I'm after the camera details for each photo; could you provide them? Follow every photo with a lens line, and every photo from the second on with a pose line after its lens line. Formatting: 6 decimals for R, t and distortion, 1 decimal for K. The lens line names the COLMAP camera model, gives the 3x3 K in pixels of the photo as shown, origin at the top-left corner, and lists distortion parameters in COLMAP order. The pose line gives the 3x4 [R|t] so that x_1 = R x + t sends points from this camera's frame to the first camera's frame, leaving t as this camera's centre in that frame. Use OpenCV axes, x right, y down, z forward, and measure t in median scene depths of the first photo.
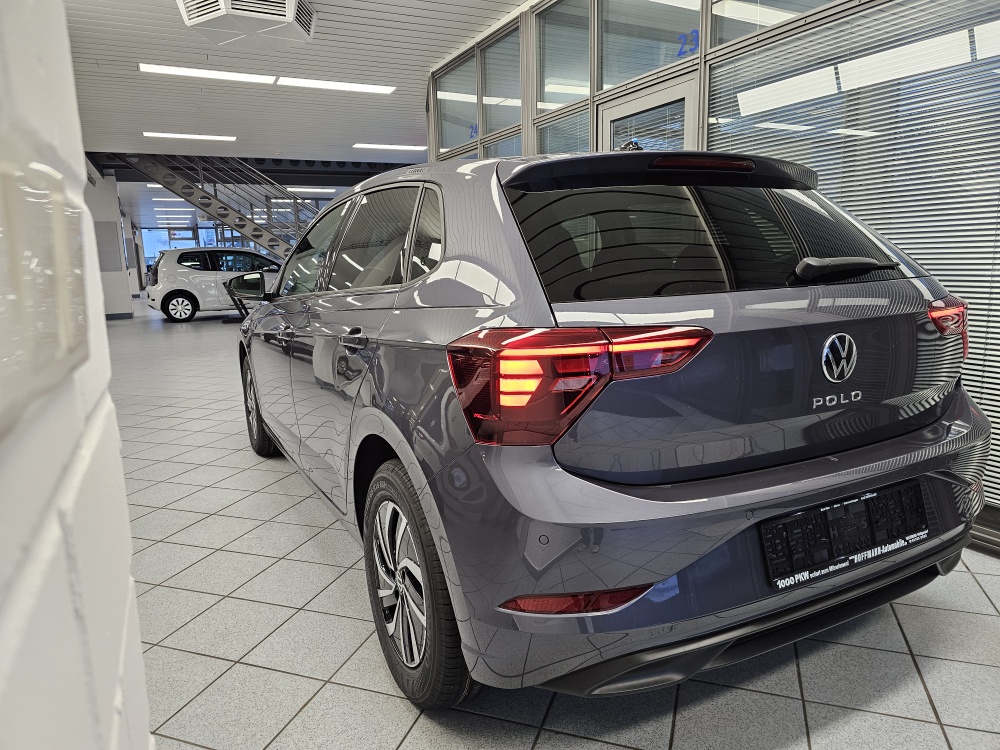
lens RADIAL K [[678.3, 0, 505.0], [0, 678.3, 372.9], [0, 0, 1]] dist [0.063726, -0.054744]
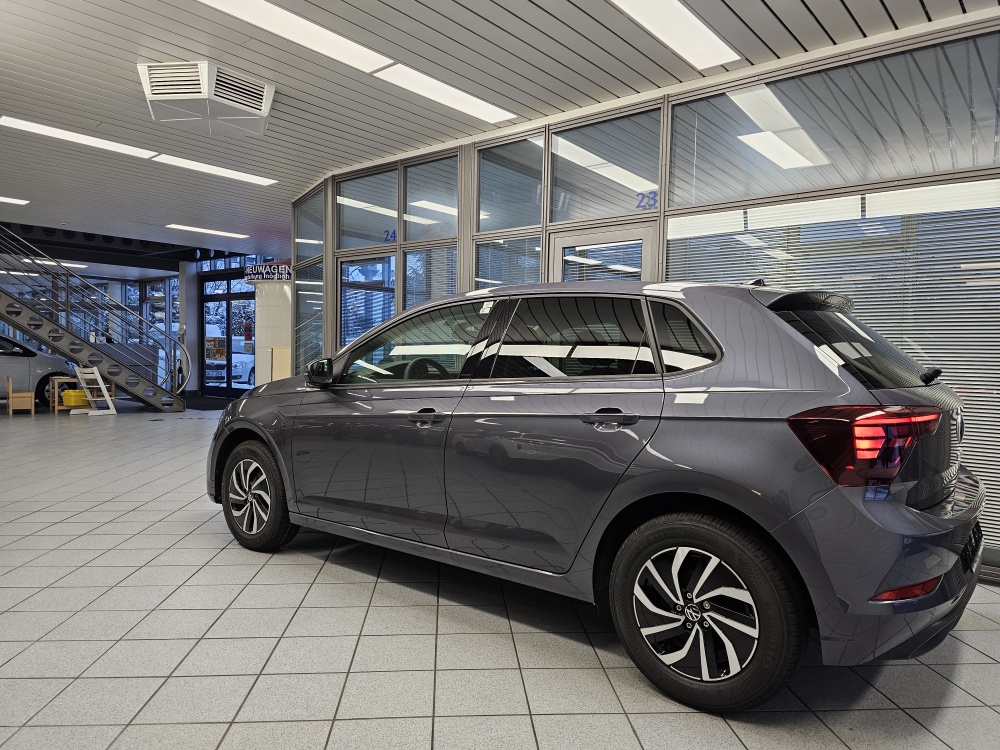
lens RADIAL K [[671.7, 0, 509.5], [0, 671.7, 380.2], [0, 0, 1]] dist [0.072244, -0.054043]
pose [[0.908118, 0.027609, 0.417803, -0.683141], [0.027912, 0.991613, -0.126196, 0.023895], [-0.417783, 0.126263, 0.899730, -0.015441]]
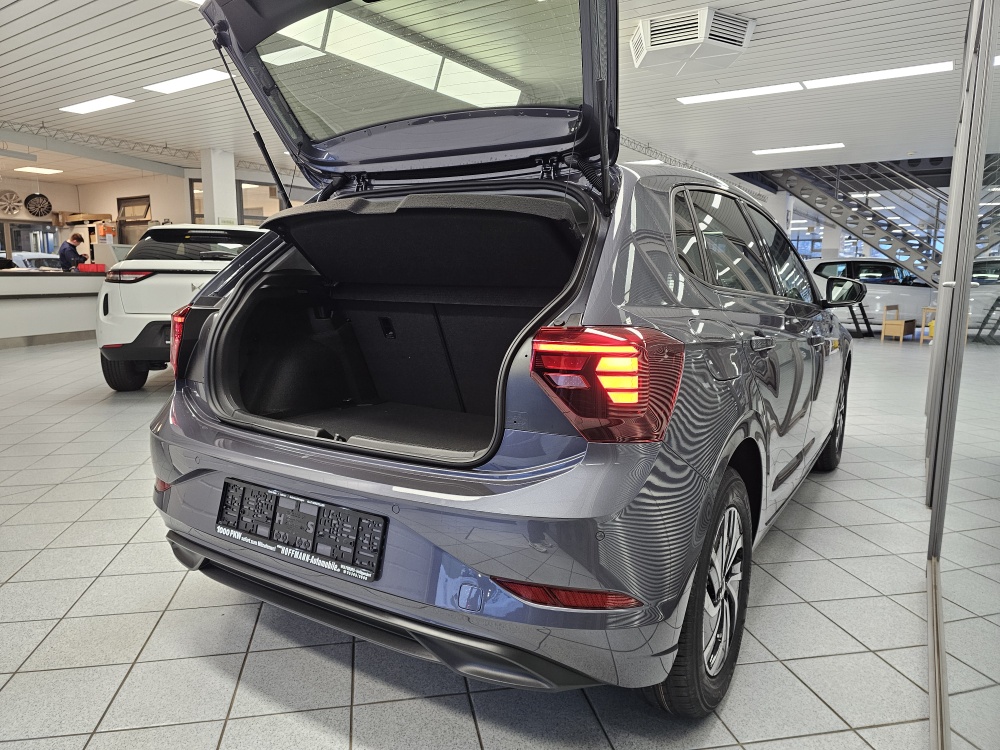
lens RADIAL K [[678.3, 0, 505.0], [0, 678.3, 372.9], [0, 0, 1]] dist [0.063726, -0.054744]
pose [[0.499899, 0.164043, -0.850406, 0.892377], [-0.175647, 0.980696, 0.085924, -0.081991], [0.848086, 0.106418, 0.519063, 0.426333]]
